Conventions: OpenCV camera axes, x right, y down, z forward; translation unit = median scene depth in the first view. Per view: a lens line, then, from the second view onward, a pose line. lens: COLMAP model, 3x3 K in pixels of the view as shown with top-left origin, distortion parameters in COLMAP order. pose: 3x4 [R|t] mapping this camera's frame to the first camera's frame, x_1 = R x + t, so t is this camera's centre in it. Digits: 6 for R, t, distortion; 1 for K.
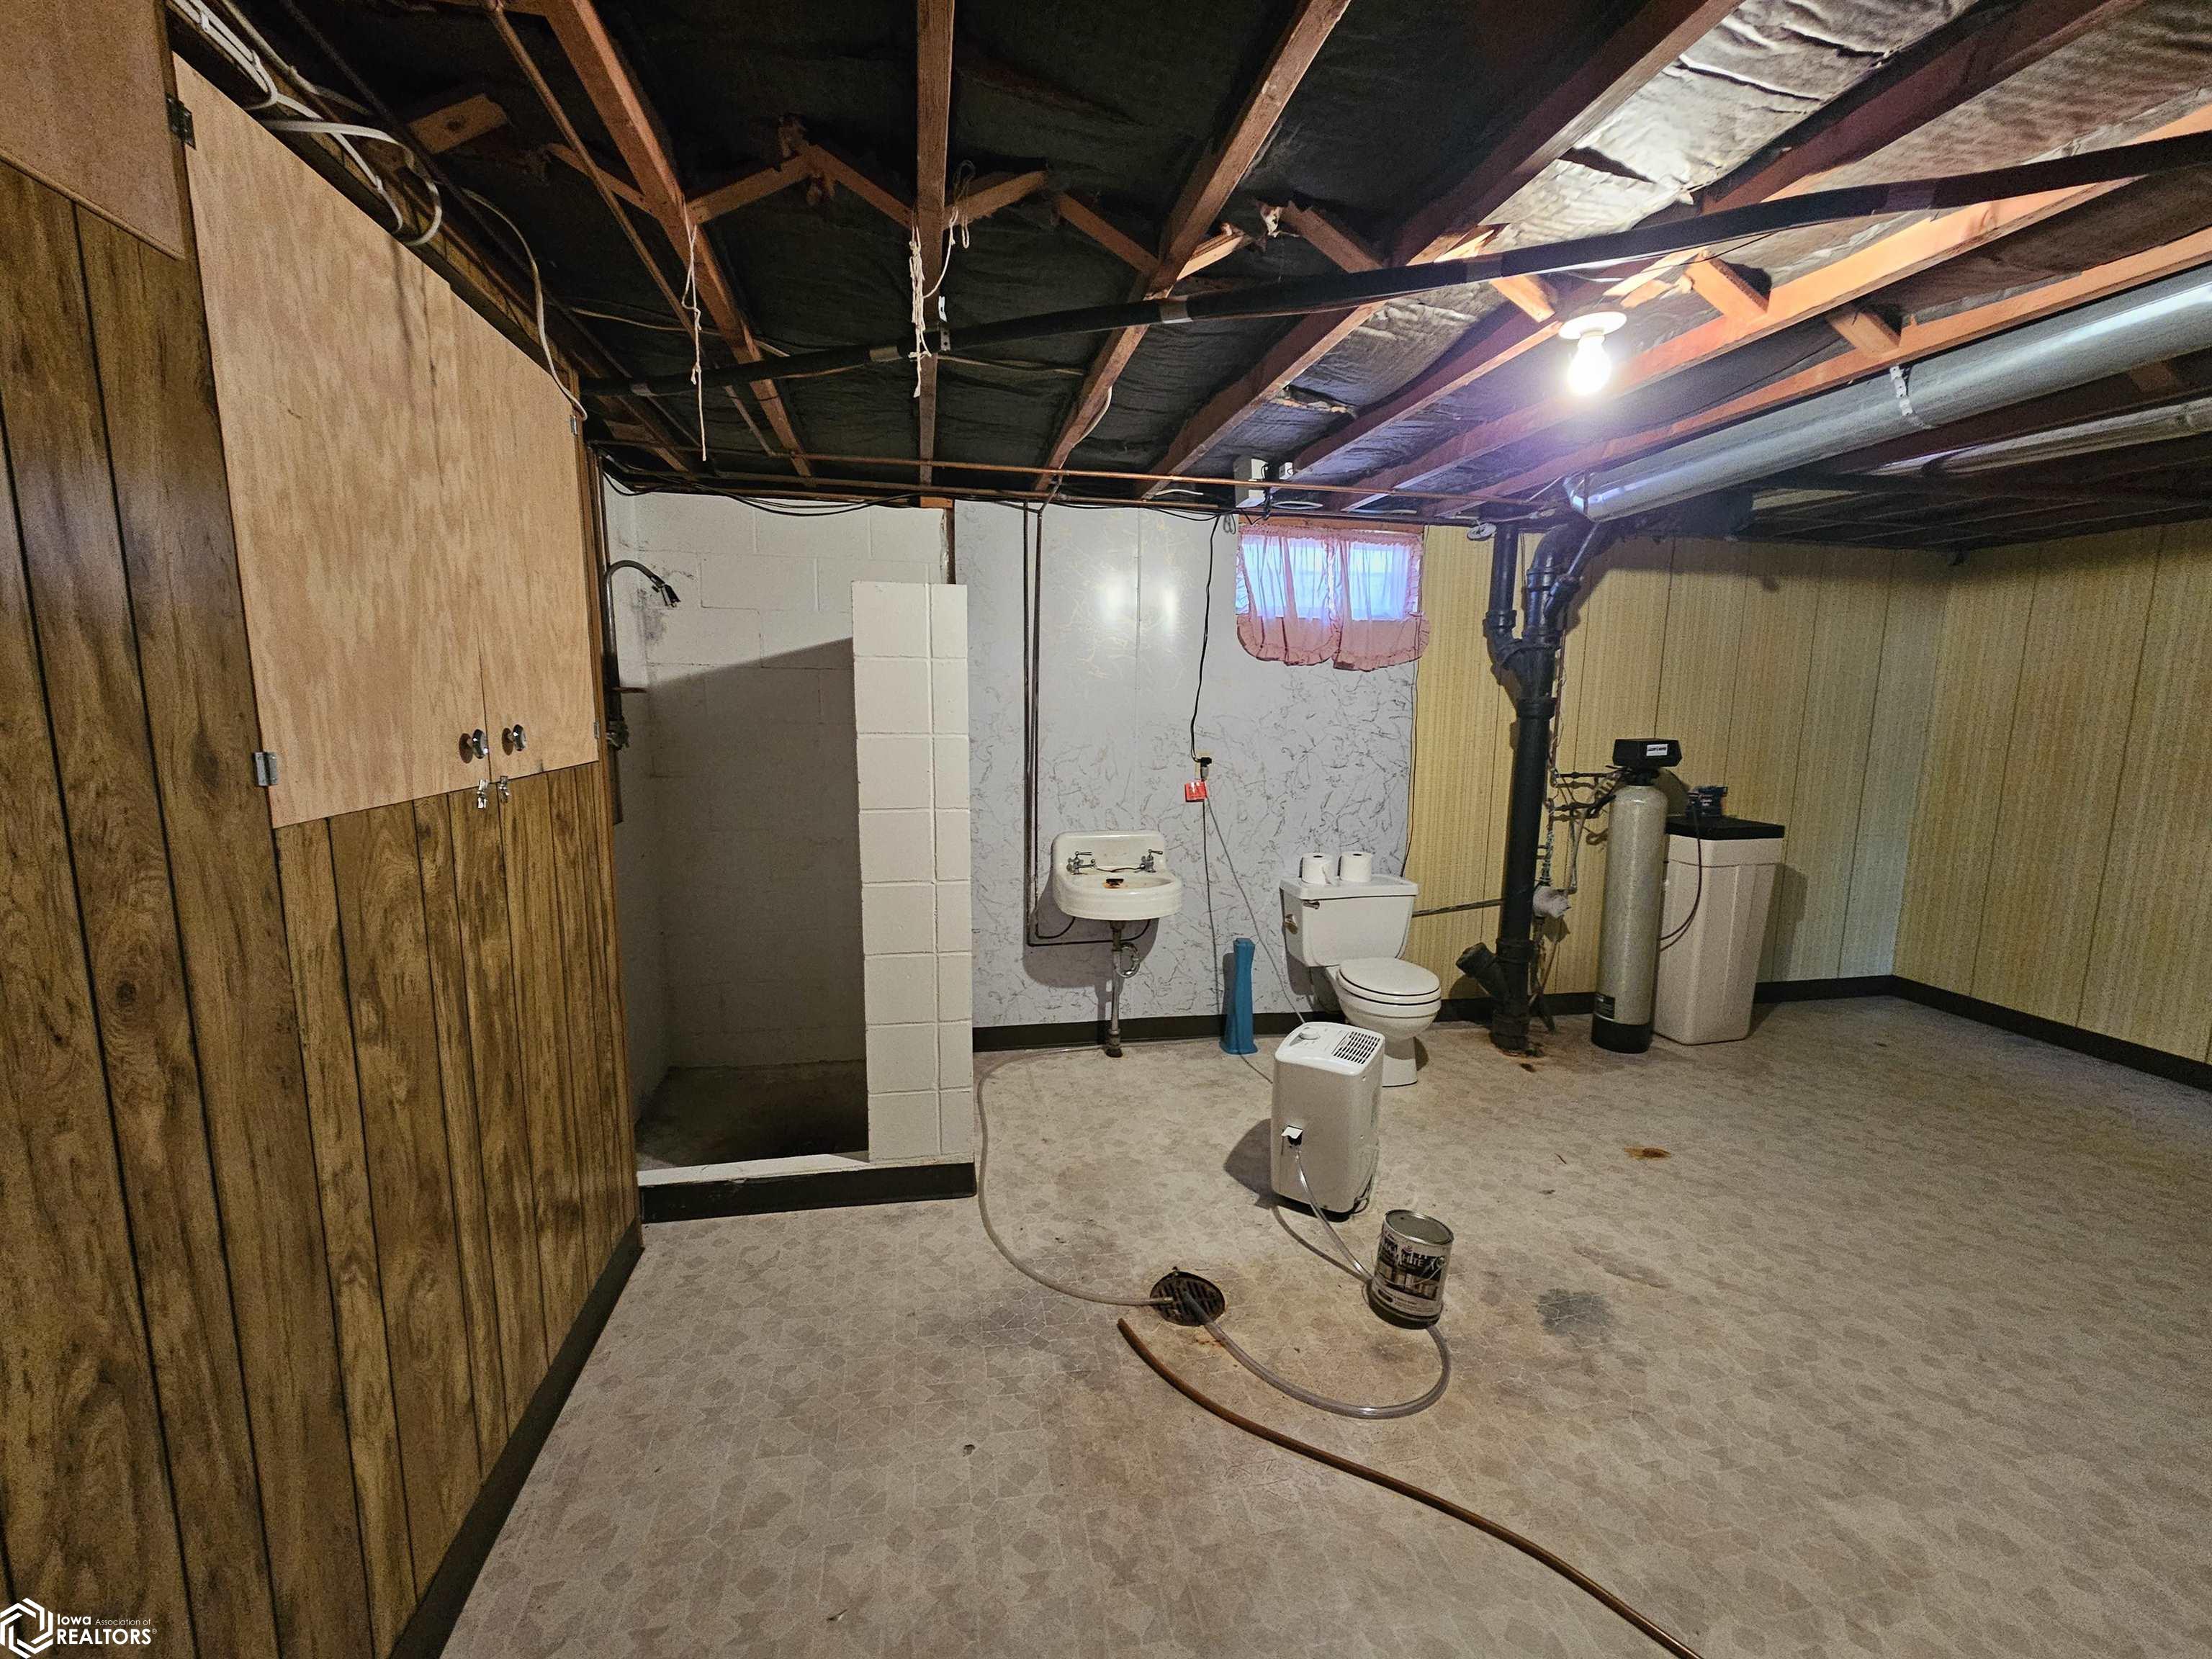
lens RADIAL K [[908.0, 0, 1097.7], [0, 908.0, 828.7], [0, 0, 1]] dist [-0.001952, 0.000280]
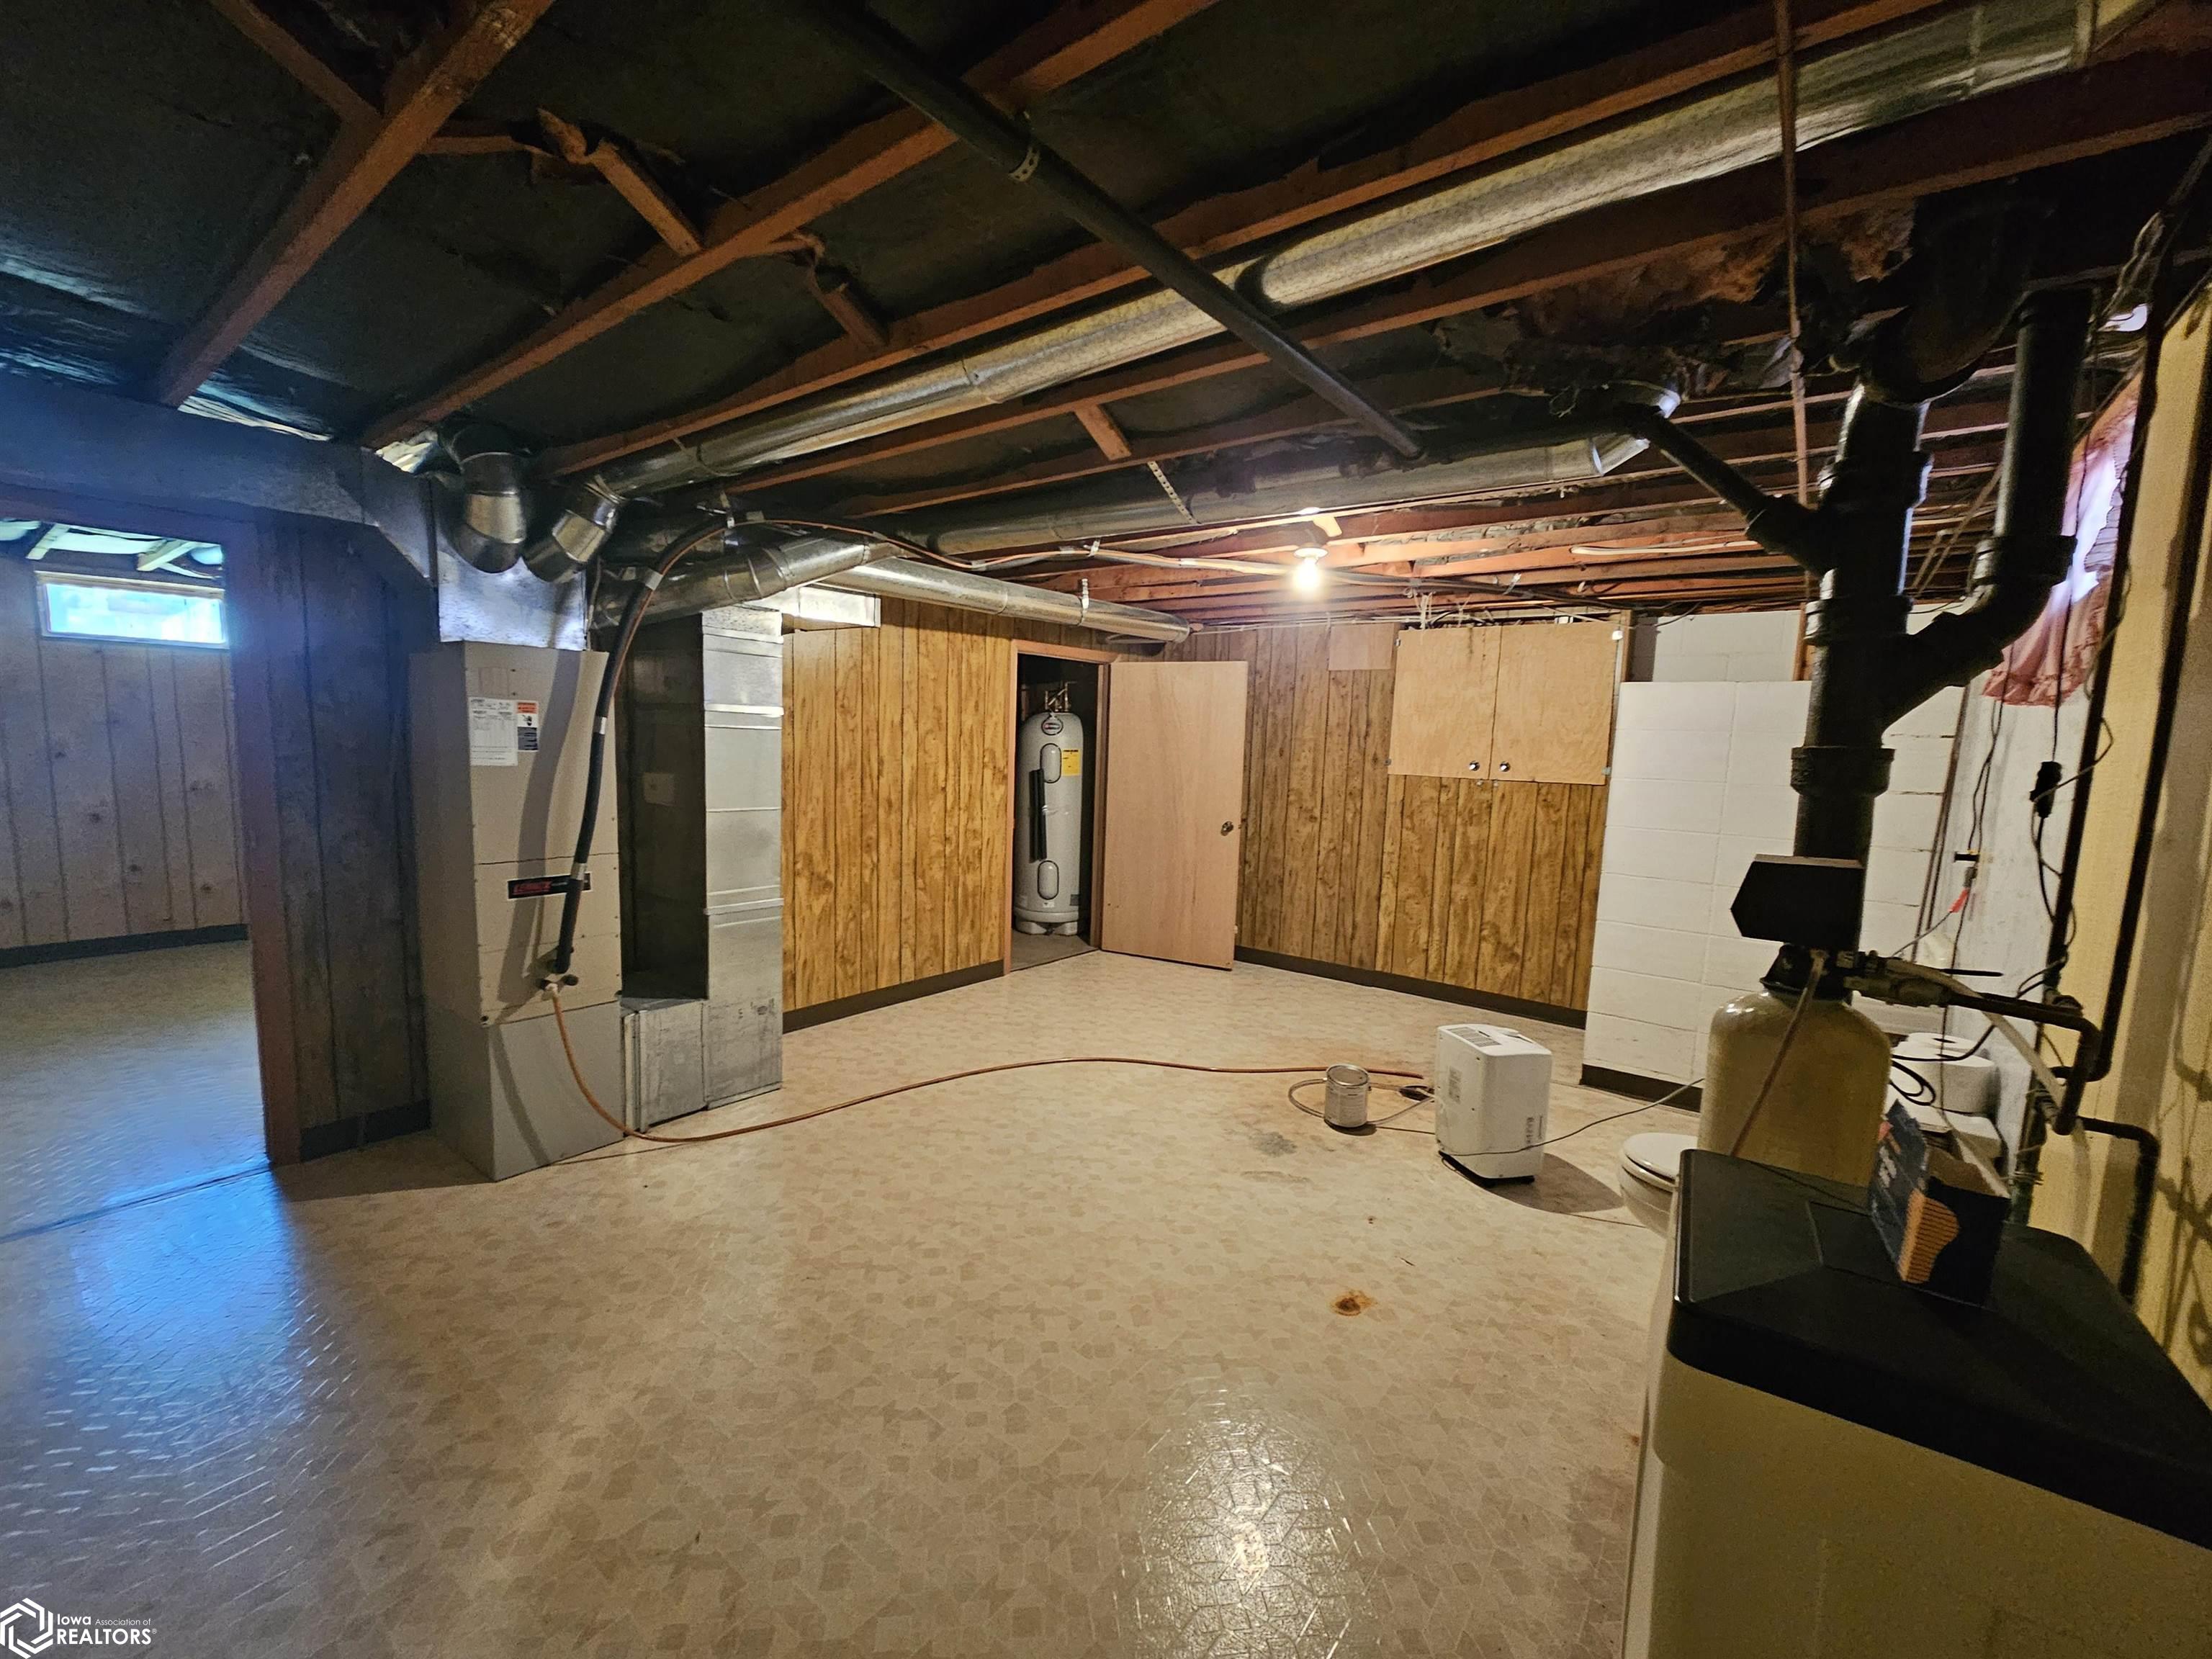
lens RADIAL K [[908.0, 0, 1093.1], [0, 908.0, 840.1], [0, 0, 1]] dist [-0.001952, 0.000280]
pose [[-0.761597, 0.036576, -0.647018, 1.772749], [-0.134348, 0.967805, 0.212850, -0.245323], [0.633973, 0.249031, -0.732163, 1.851670]]
